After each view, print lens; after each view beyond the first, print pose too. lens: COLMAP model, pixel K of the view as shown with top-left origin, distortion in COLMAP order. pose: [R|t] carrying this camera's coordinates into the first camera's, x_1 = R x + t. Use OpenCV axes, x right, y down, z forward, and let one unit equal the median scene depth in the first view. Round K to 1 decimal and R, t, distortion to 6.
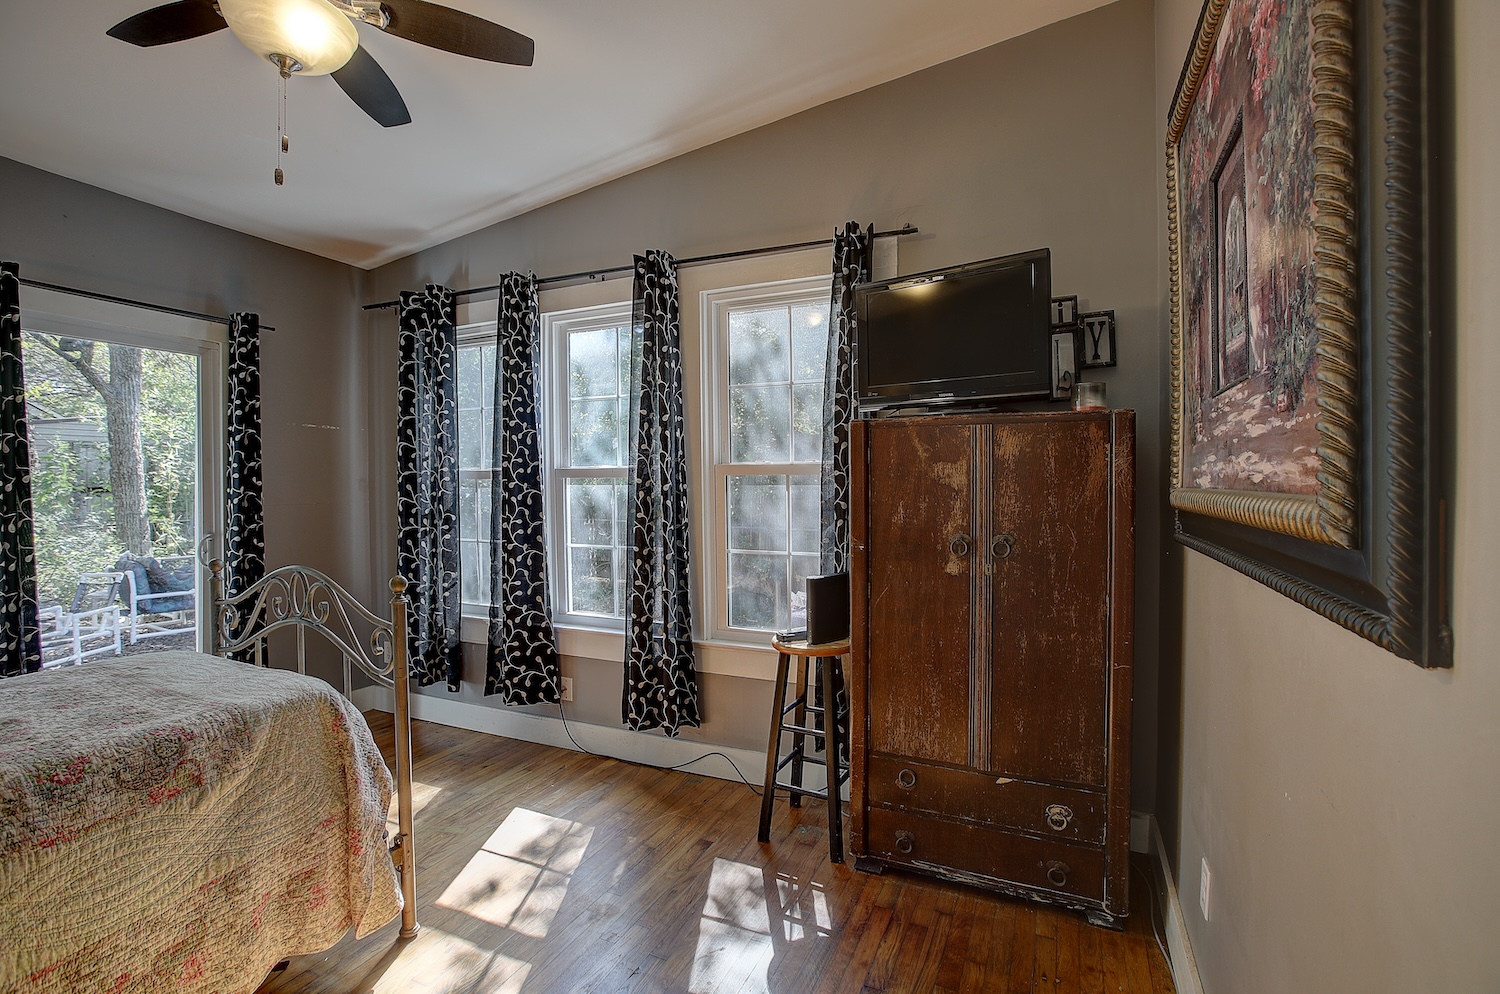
lens RADIAL K [[690.3, 0, 754.8], [0, 690.3, 492.5], [0, 0, 1]] dist [-0.047552, 0.013404]
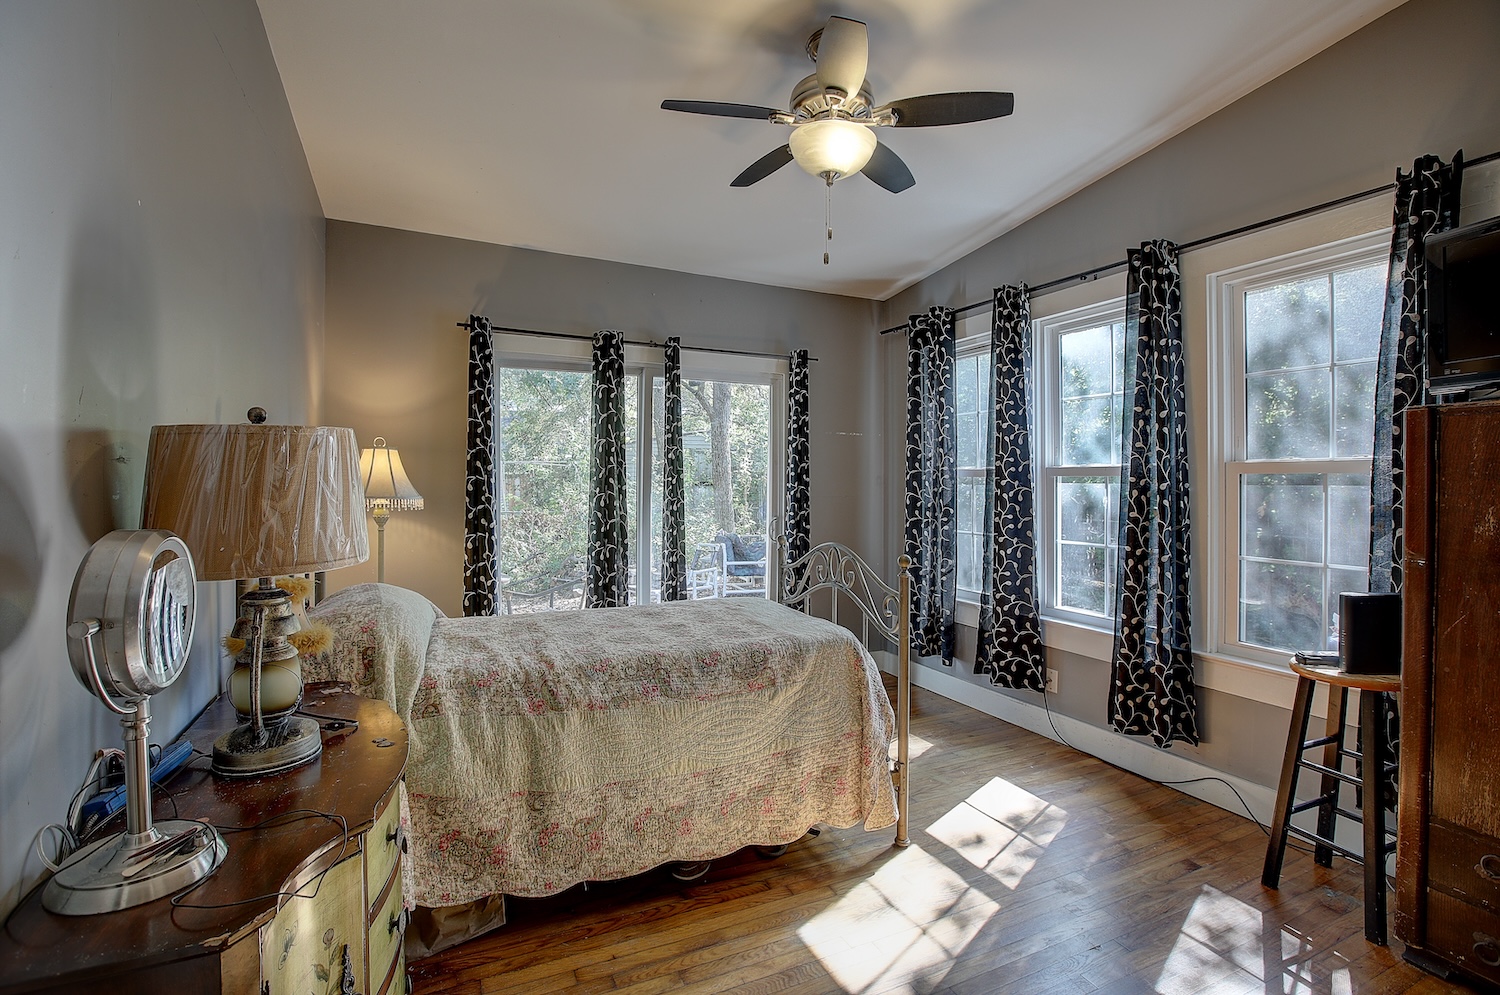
lens RADIAL K [[690.3, 0, 738.6], [0, 690.3, 493.2], [0, 0, 1]] dist [-0.047552, 0.013404]
pose [[0.750321, 0.017372, -0.660846, 0.051590], [-0.014199, 0.999848, 0.010162, 0.000877], [0.660921, 0.001759, 0.750453, -0.094289]]
